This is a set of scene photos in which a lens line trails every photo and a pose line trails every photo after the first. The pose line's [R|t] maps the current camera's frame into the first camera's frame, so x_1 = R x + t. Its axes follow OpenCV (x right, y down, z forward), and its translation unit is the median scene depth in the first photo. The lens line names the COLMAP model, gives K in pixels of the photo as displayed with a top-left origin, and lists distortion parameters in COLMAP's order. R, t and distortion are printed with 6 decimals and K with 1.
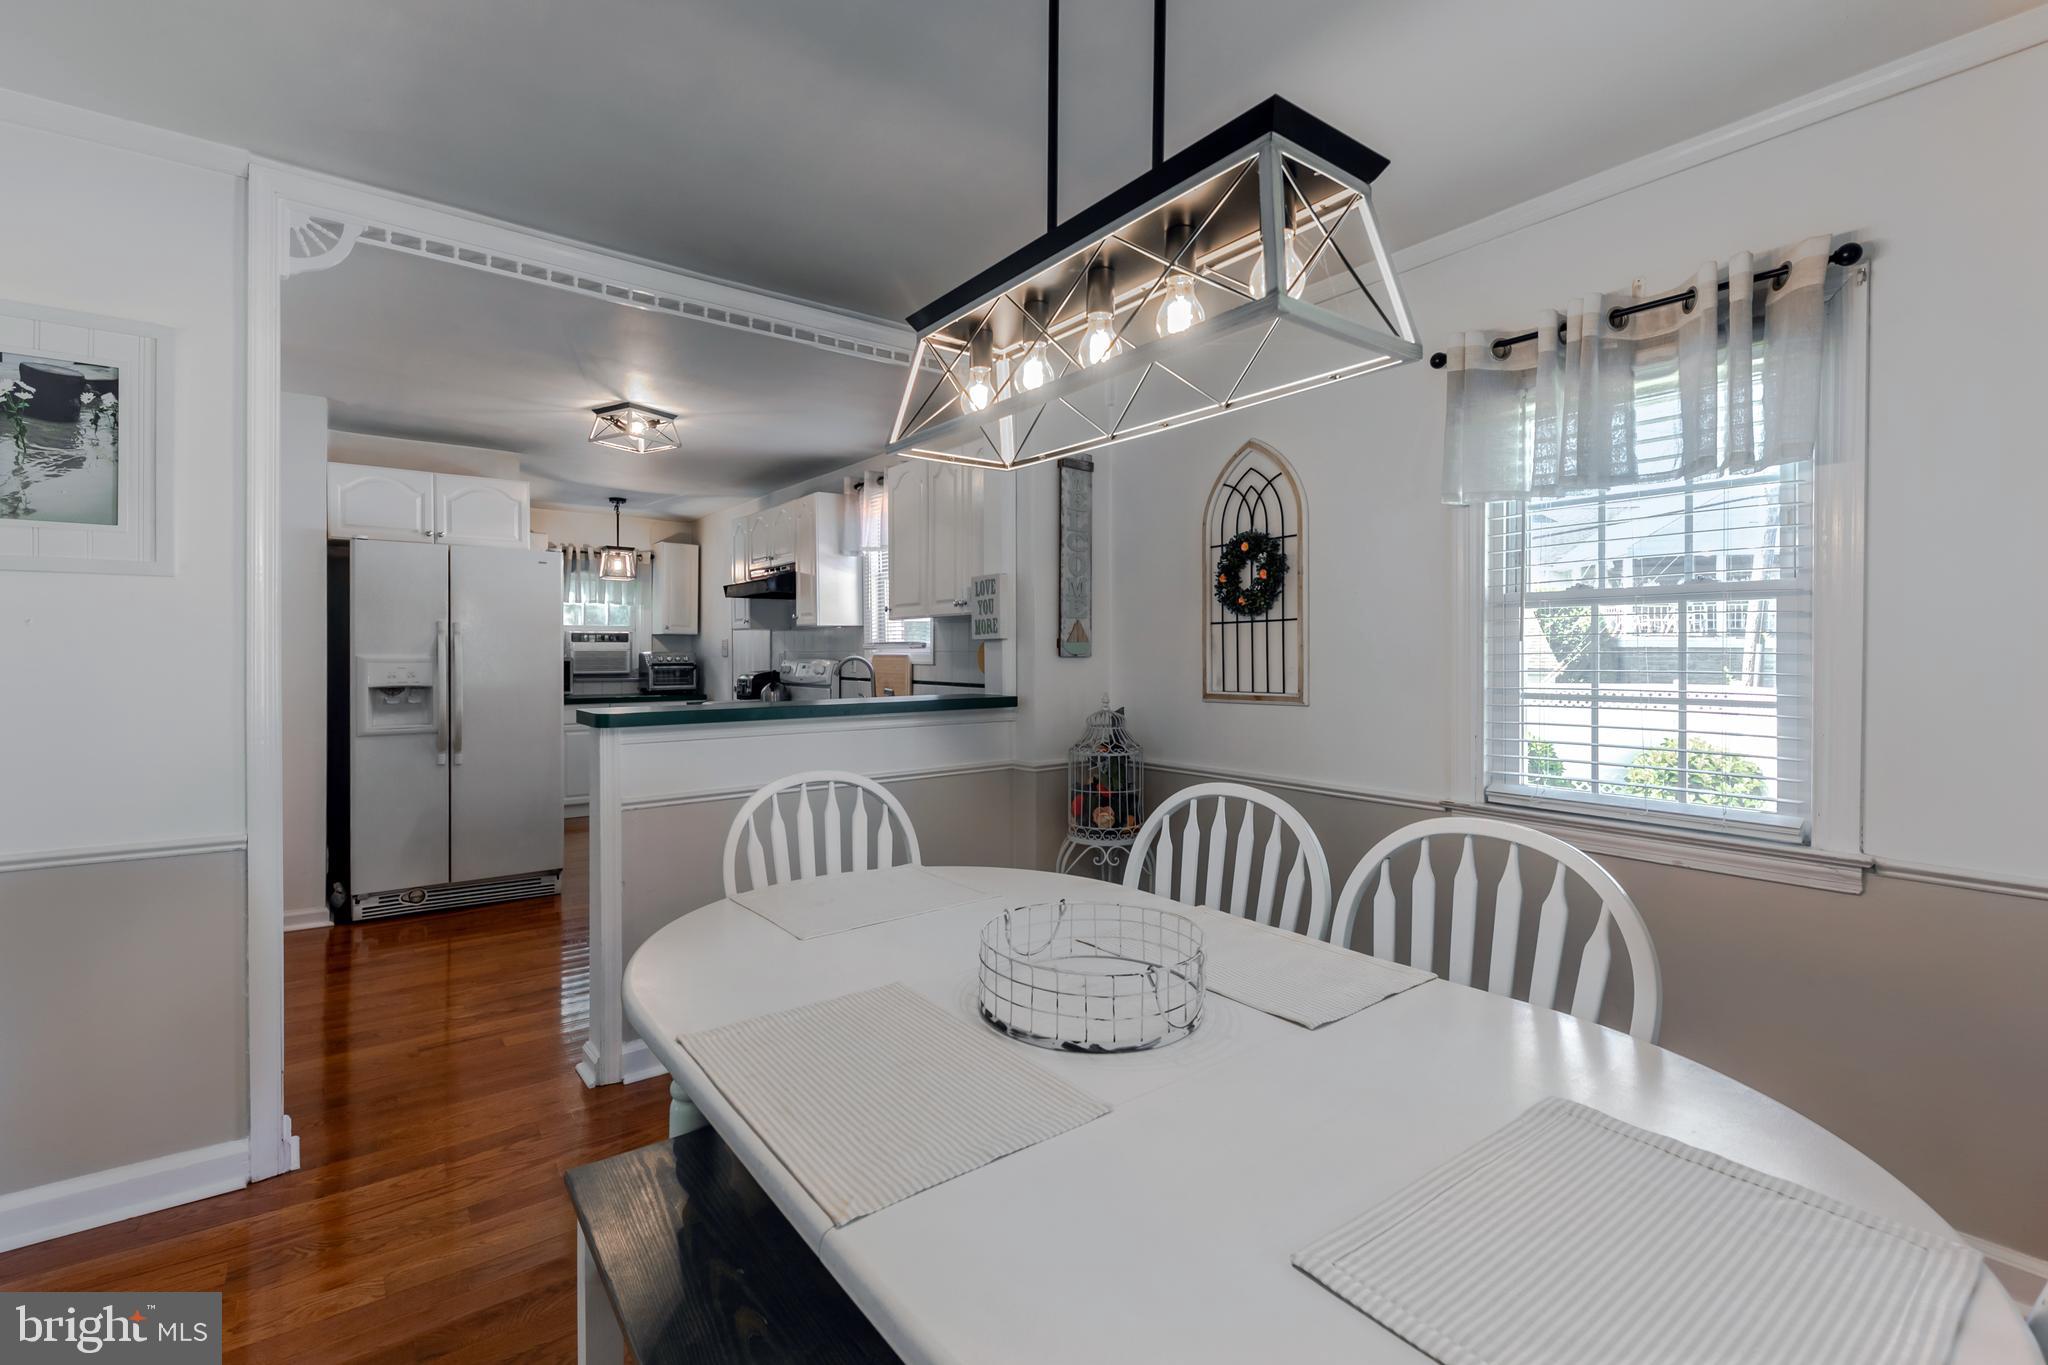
lens RADIAL K [[908.4, 0, 995.7], [0, 908.4, 648.9], [0, 0, 1]] dist [0.019928, -0.006131]
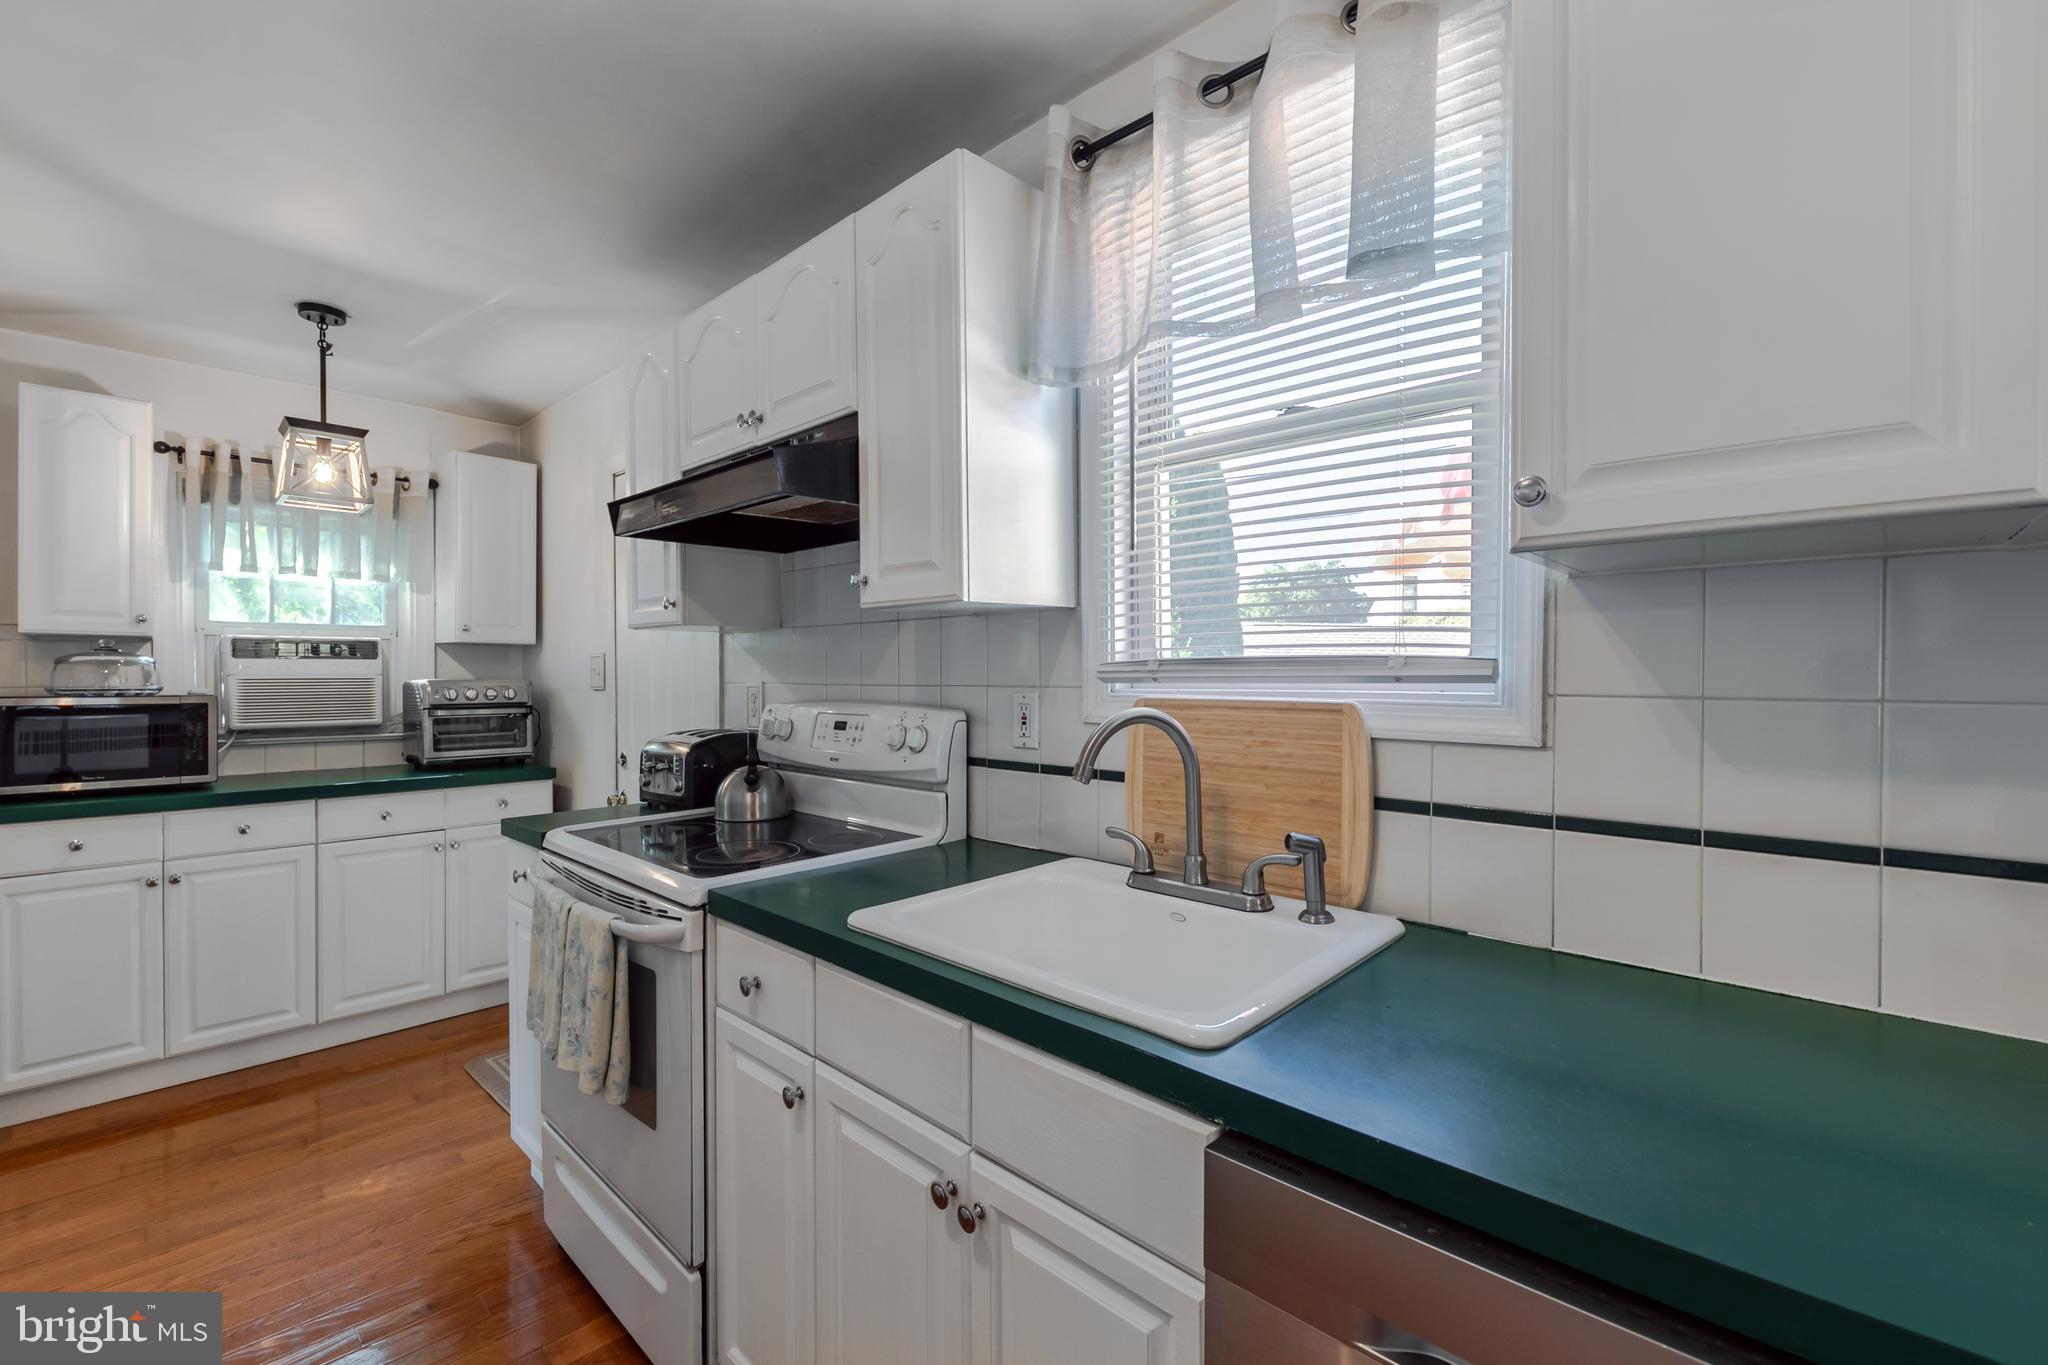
lens RADIAL K [[908.4, 0, 1005.8], [0, 908.4, 676.7], [0, 0, 1]] dist [0.019928, -0.006131]
pose [[0.987306, -0.001274, 0.158828, -0.177351], [-0.000189, 0.999958, 0.009198, -0.003023], [-0.158833, -0.009111, 0.987263, 0.541570]]
